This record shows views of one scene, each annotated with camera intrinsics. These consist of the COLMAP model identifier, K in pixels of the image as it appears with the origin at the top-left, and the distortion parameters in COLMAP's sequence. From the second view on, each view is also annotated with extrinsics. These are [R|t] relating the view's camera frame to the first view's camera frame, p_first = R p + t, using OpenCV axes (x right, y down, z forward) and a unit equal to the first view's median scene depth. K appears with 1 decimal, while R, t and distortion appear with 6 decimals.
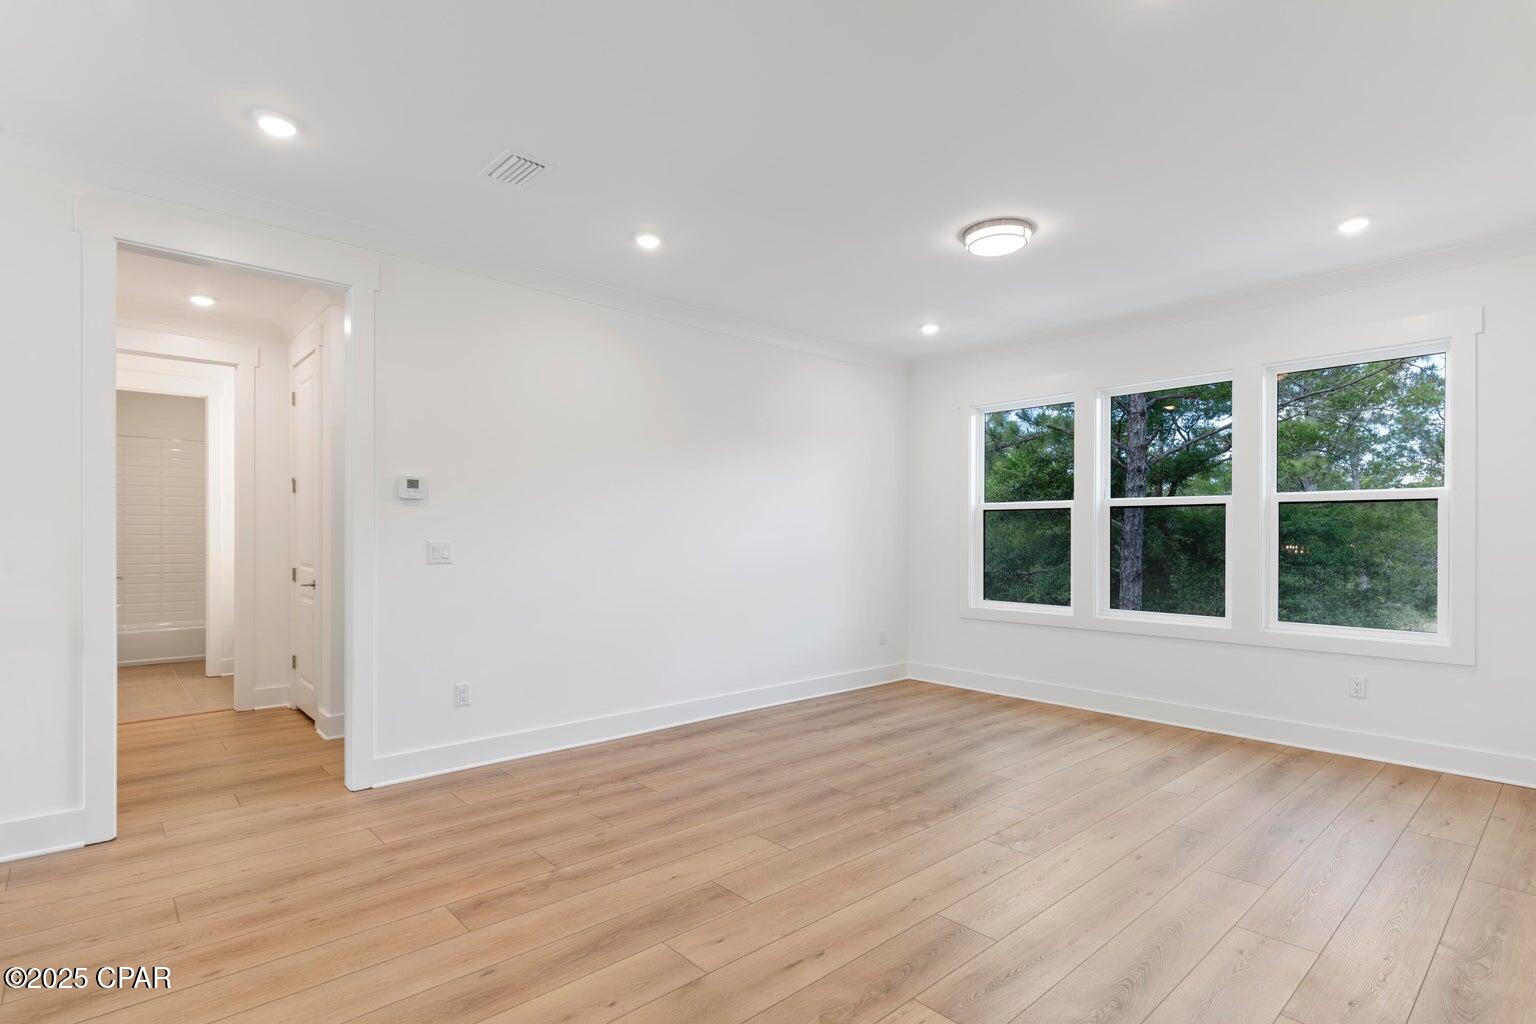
lens RADIAL K [[768.1, 0, 770.8], [0, 768.1, 527.9], [0, 0, 1]] dist [0.003830, 0.000513]
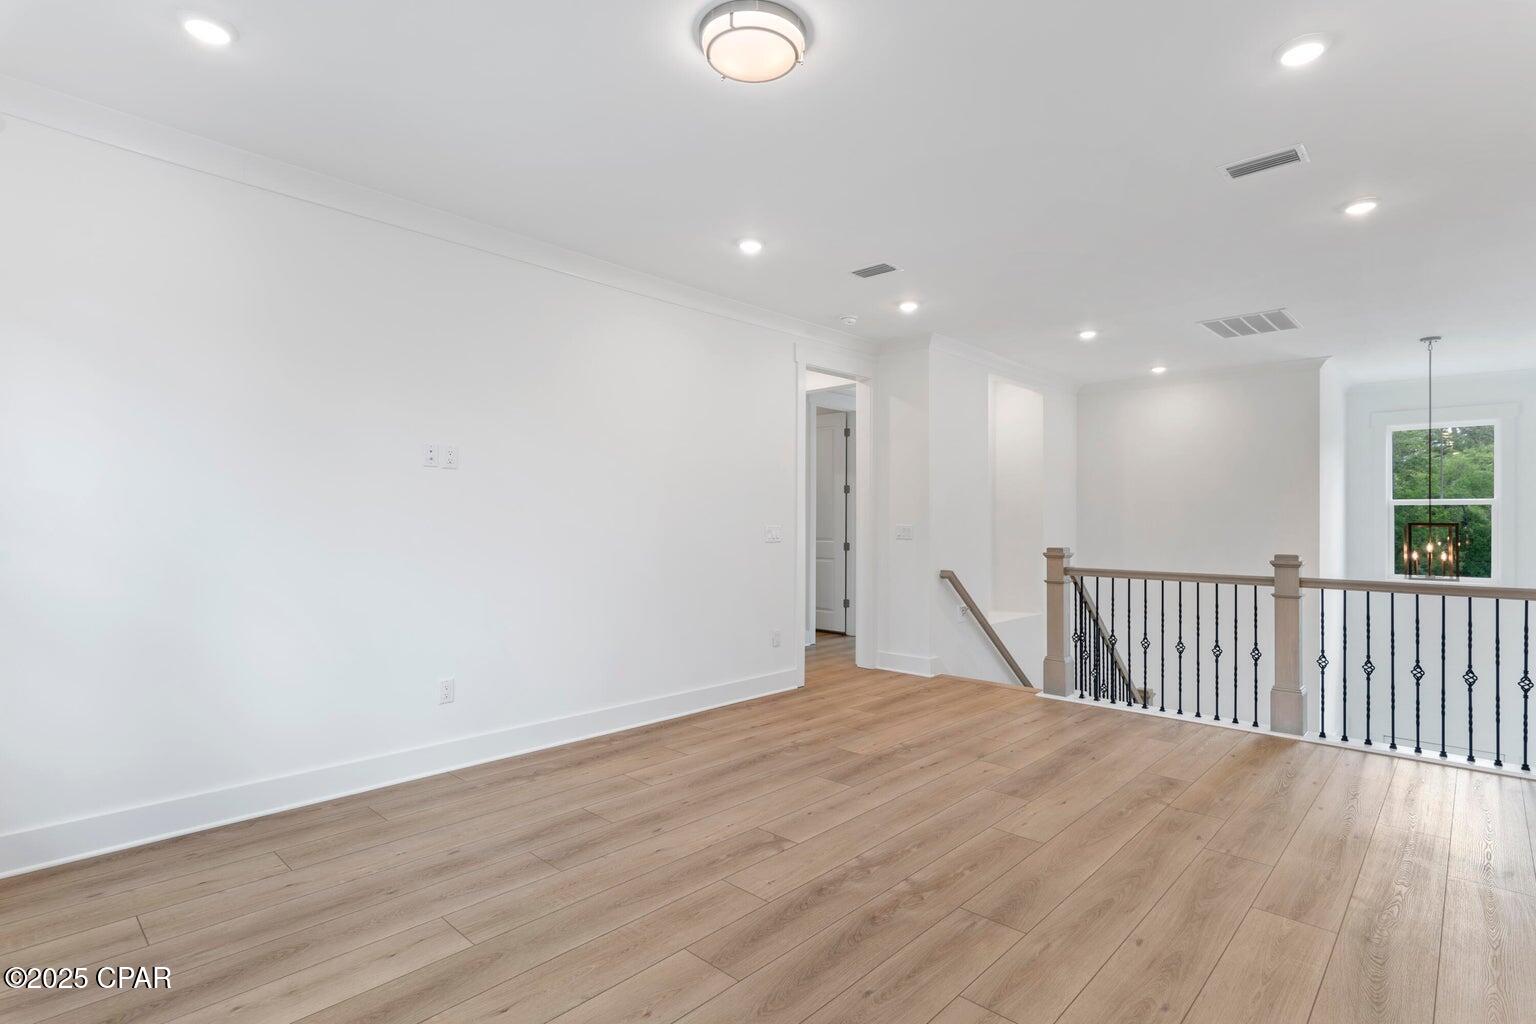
lens RADIAL K [[768.1, 0, 767.9], [0, 768.1, 518.9], [0, 0, 1]] dist [0.003830, 0.000513]
pose [[-0.996935, -0.010091, -0.077587, 0.393762], [-0.009099, 0.999872, -0.013126, 0.021708], [0.077709, -0.012380, -0.996899, 1.947349]]
